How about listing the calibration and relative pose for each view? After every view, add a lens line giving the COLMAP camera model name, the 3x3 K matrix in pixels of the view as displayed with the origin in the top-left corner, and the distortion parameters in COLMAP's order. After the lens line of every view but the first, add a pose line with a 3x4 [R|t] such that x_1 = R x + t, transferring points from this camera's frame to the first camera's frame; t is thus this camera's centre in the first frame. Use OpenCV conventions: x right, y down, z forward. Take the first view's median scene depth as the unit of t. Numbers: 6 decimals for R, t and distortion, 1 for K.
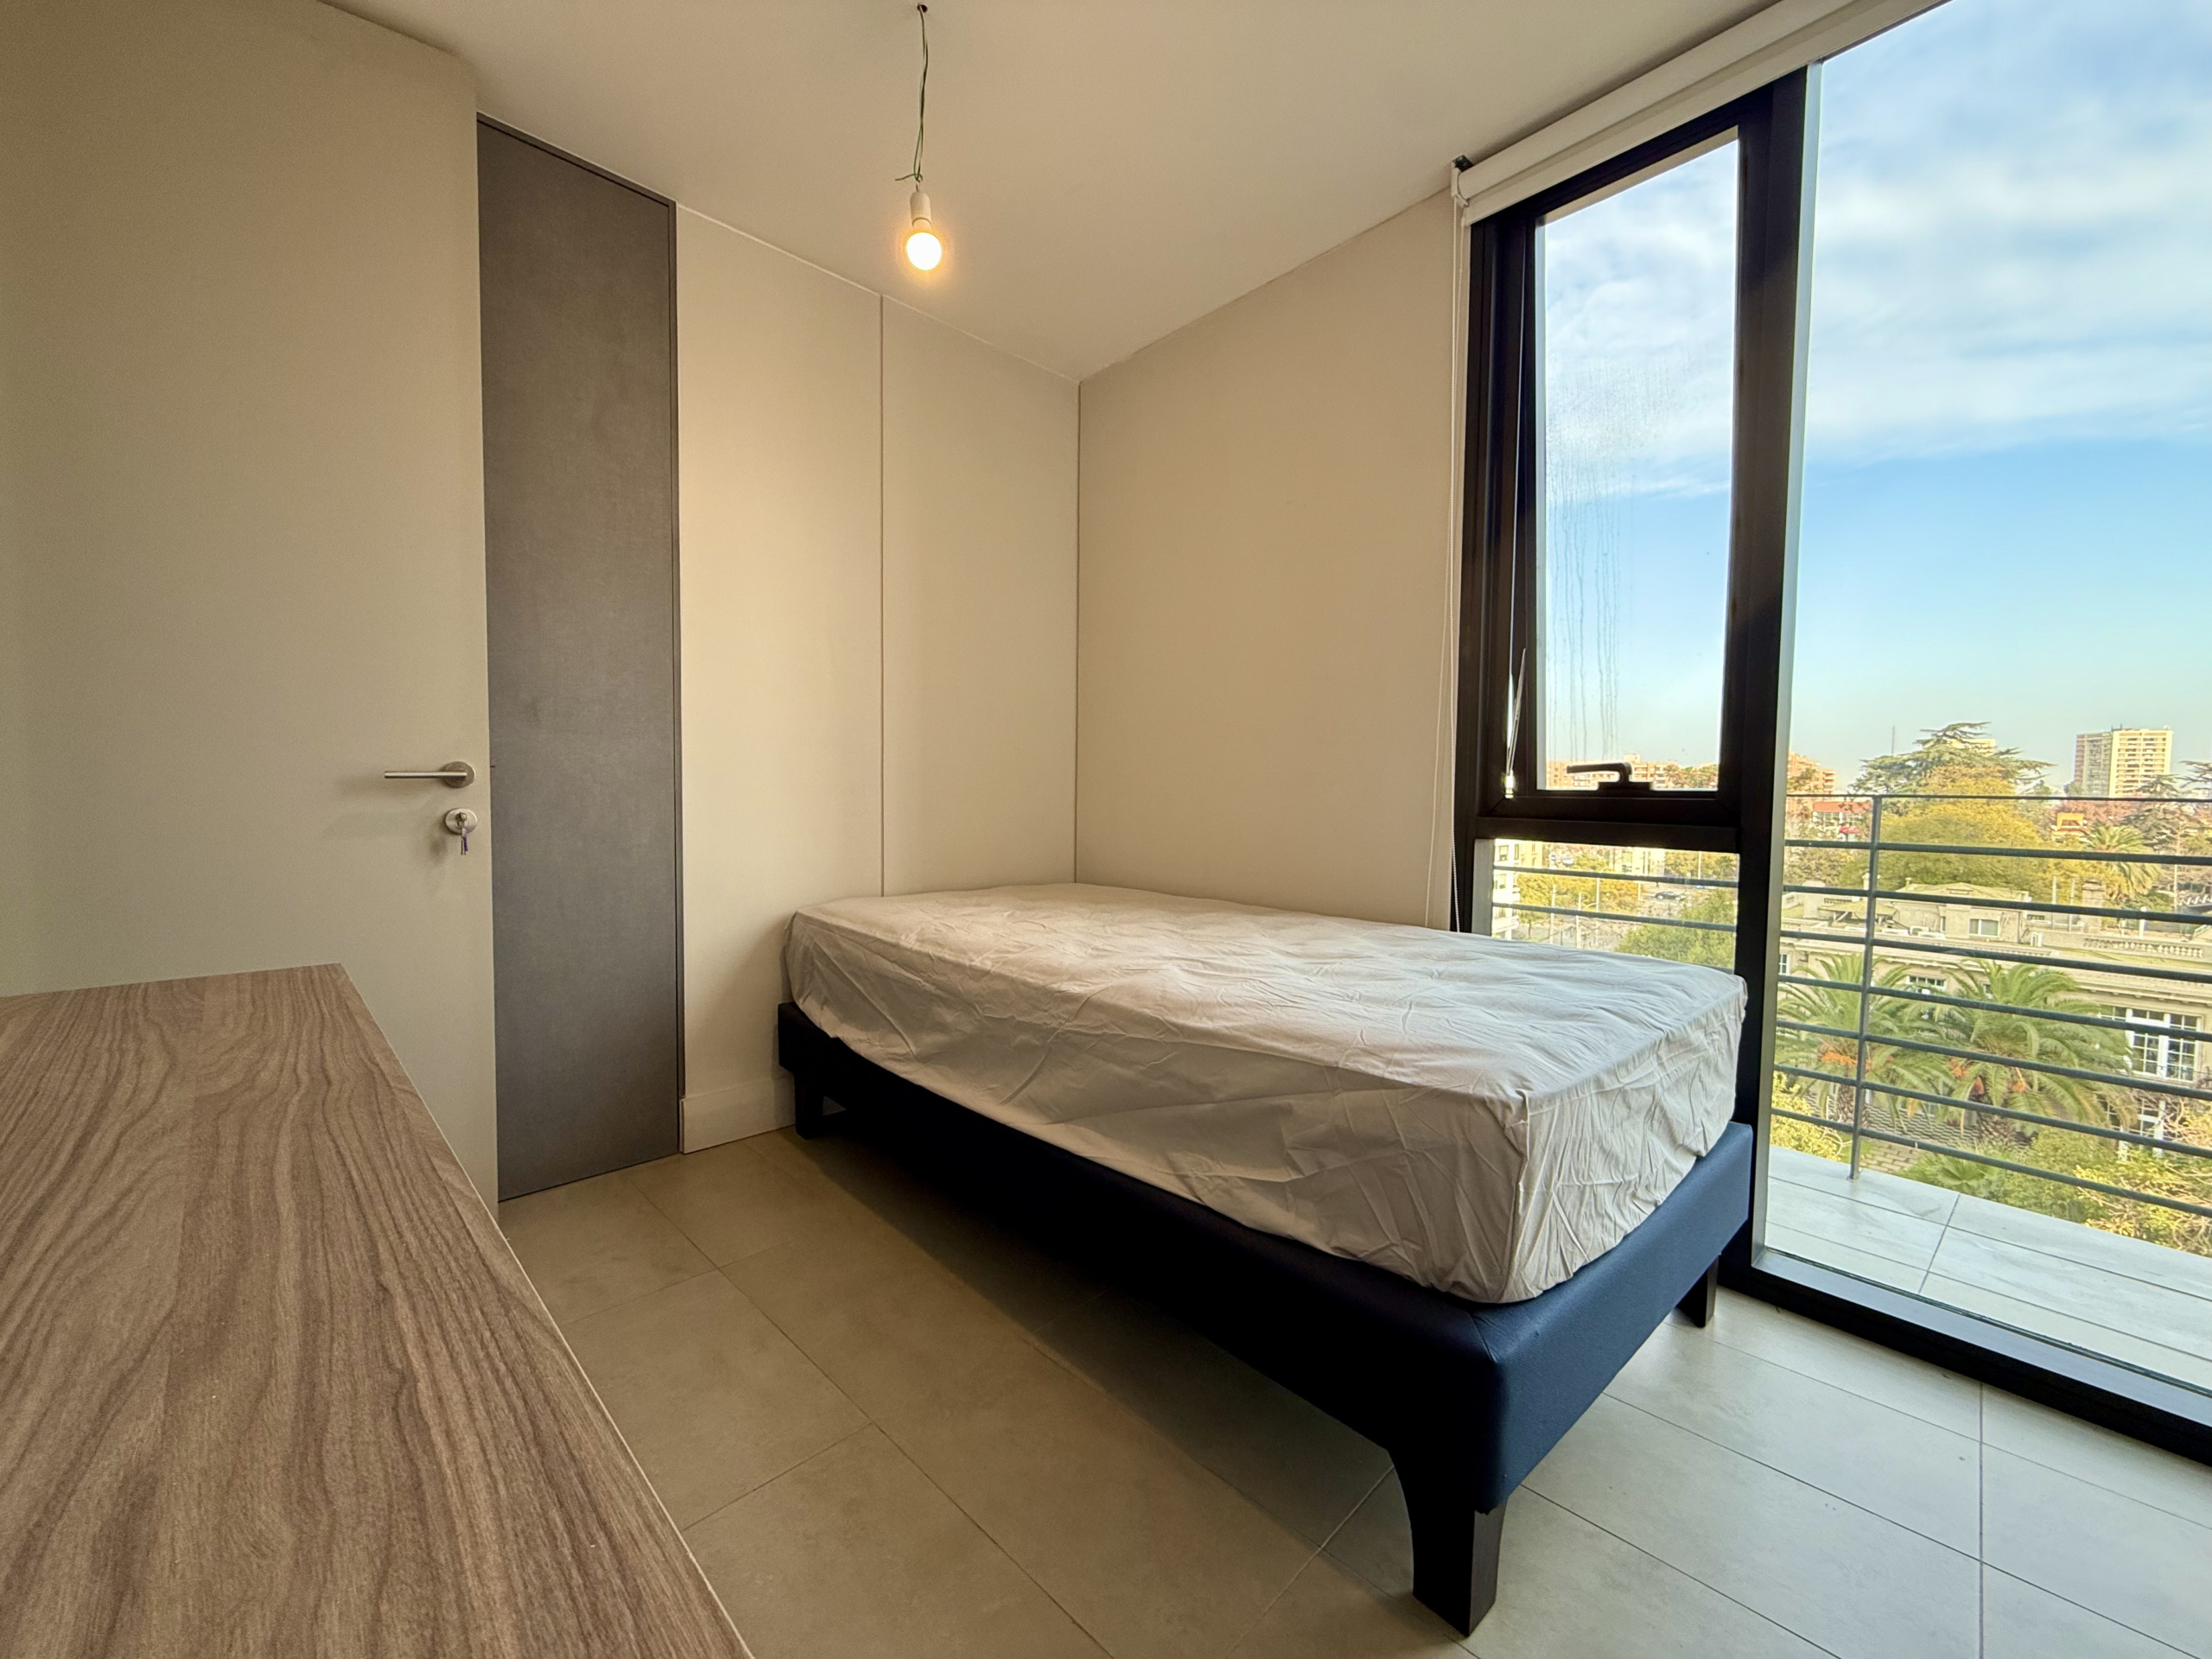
lens RADIAL K [[878.7, 0, 1099.5], [0, 878.7, 823.4], [0, 0, 1]] dist [0.000706, -0.000102]
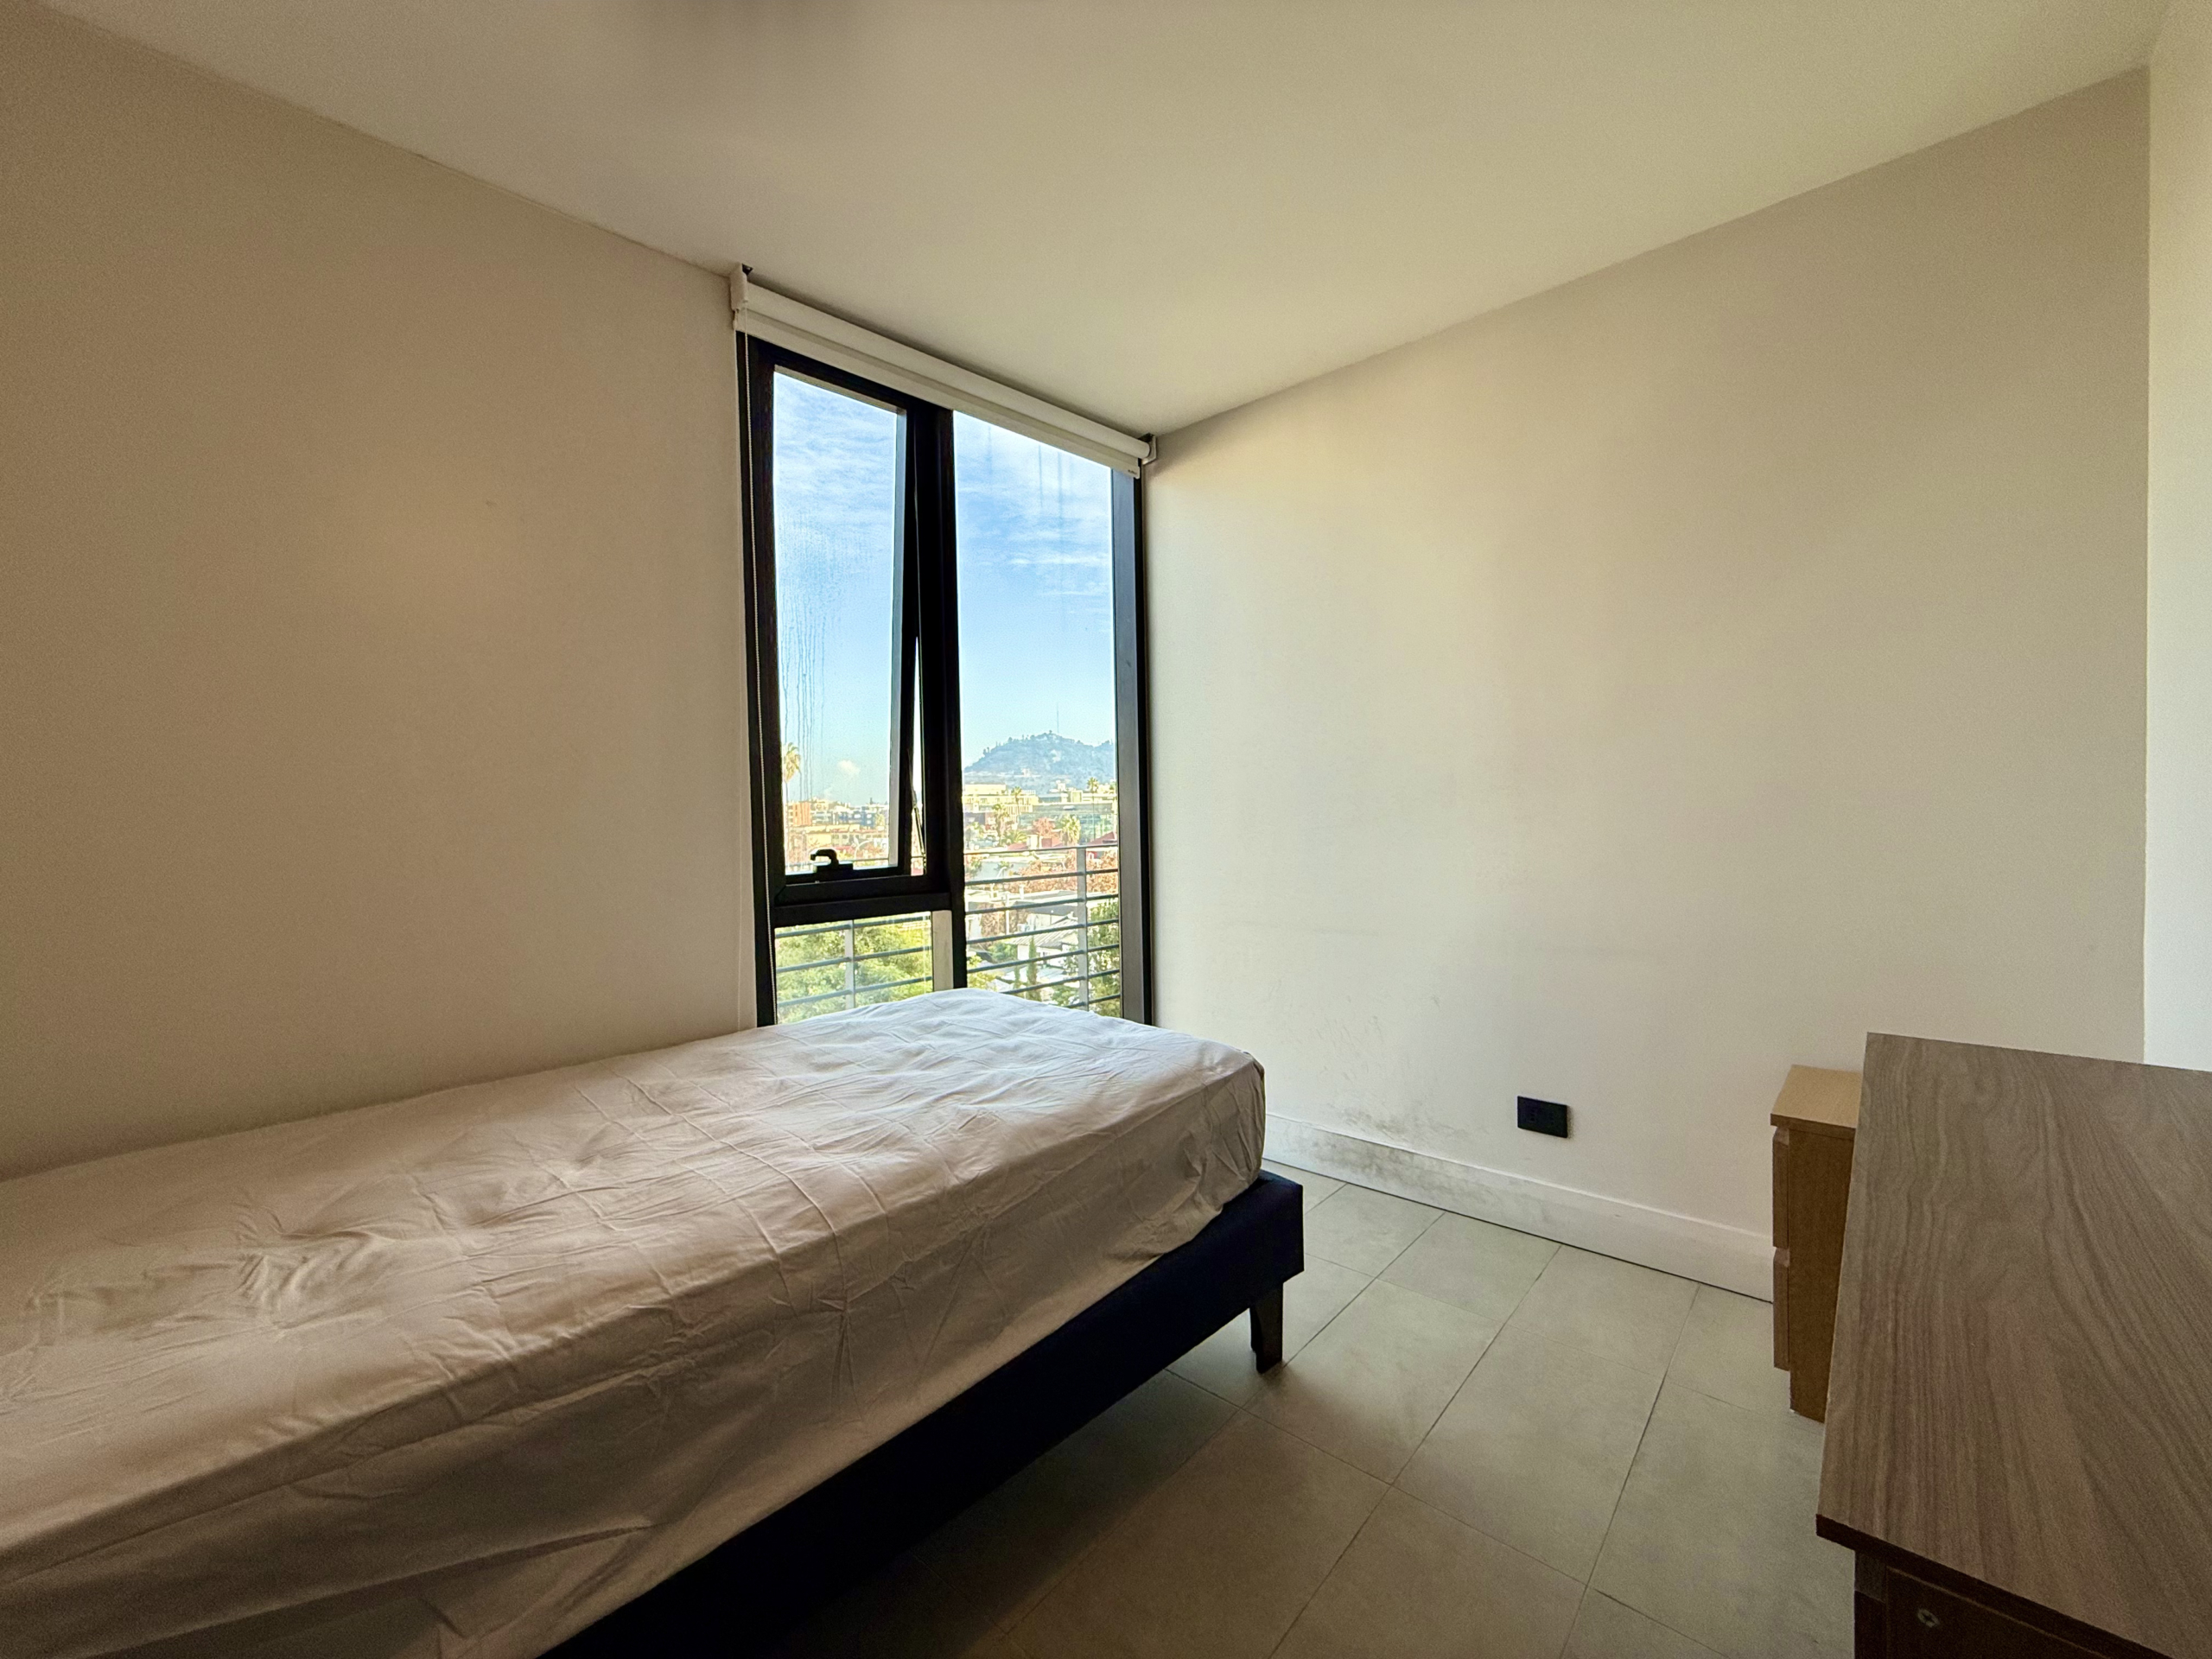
lens RADIAL K [[878.7, 0, 1099.5], [0, 878.7, 823.4], [0, 0, 1]] dist [0.000706, -0.000102]
pose [[-0.059006, -0.026912, 0.997895, -0.713023], [0.062318, 0.997588, 0.030588, -0.129866], [-0.996311, 0.063992, -0.057187, 0.761236]]
